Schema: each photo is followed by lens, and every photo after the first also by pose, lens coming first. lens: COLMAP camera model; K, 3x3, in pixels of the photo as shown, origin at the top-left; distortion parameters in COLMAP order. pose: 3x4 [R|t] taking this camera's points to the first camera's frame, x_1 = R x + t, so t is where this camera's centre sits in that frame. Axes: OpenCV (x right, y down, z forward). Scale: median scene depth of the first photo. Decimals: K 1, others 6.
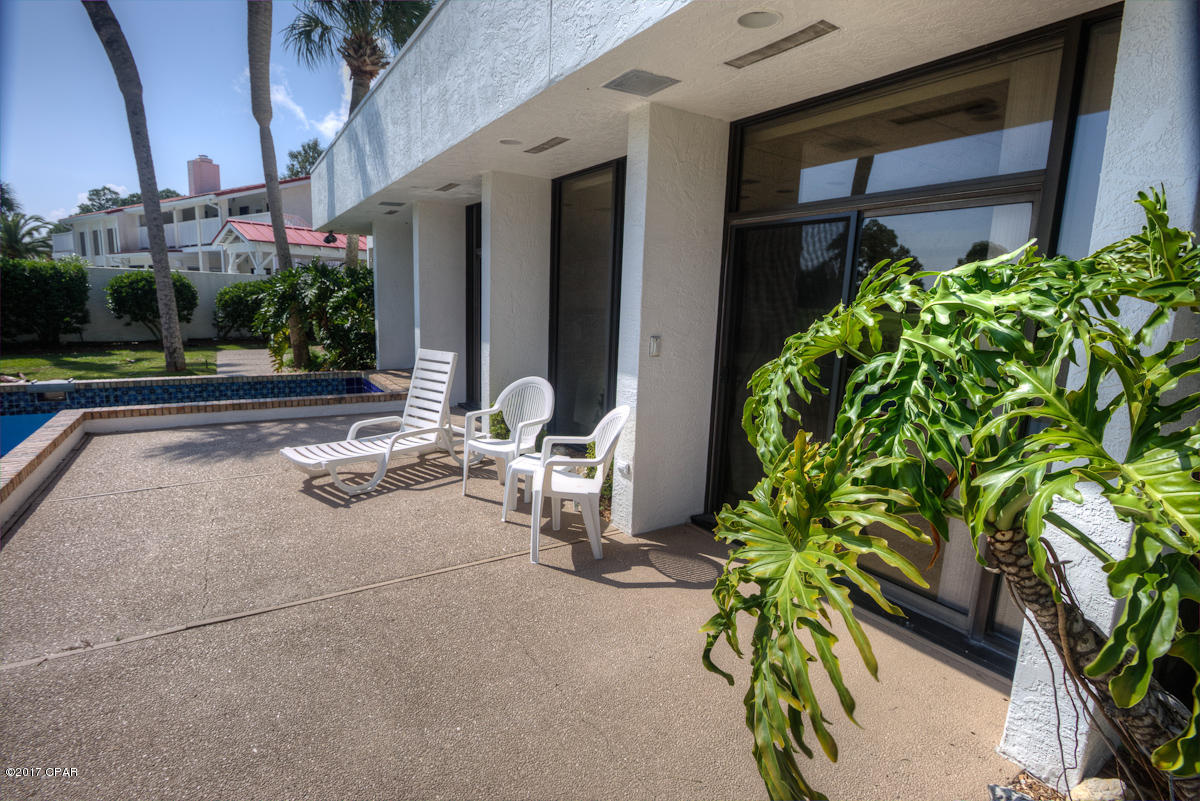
lens RADIAL K [[586.0, 0, 600.0], [0, 586.0, 400.5], [0, 0, 1]] dist [-0.013511, -0.002092]
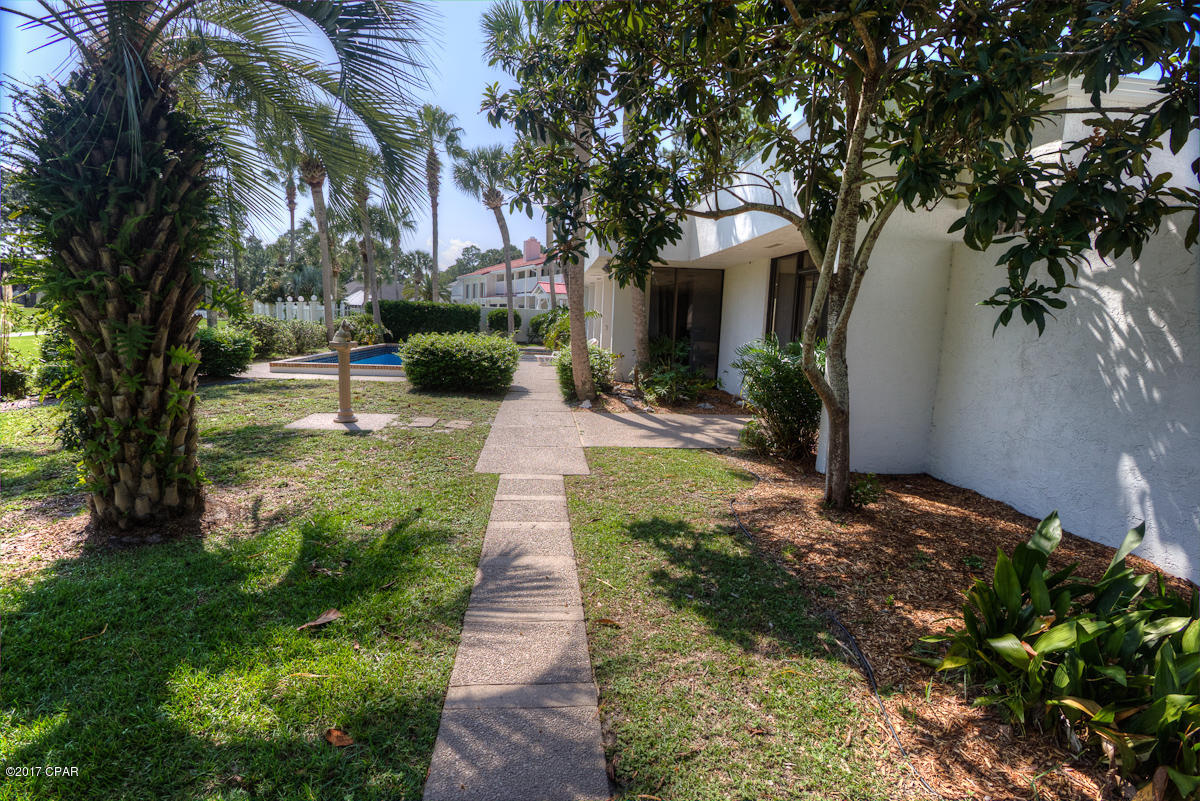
lens RADIAL K [[586.0, 0, 600.0], [0, 586.0, 400.5], [0, 0, 1]] dist [-0.013511, -0.002092]
pose [[0.892580, 0.063080, -0.446455, 0.269829], [-0.086512, 0.995728, -0.032274, 0.078779], [0.442512, 0.067431, 0.894224, -0.385567]]
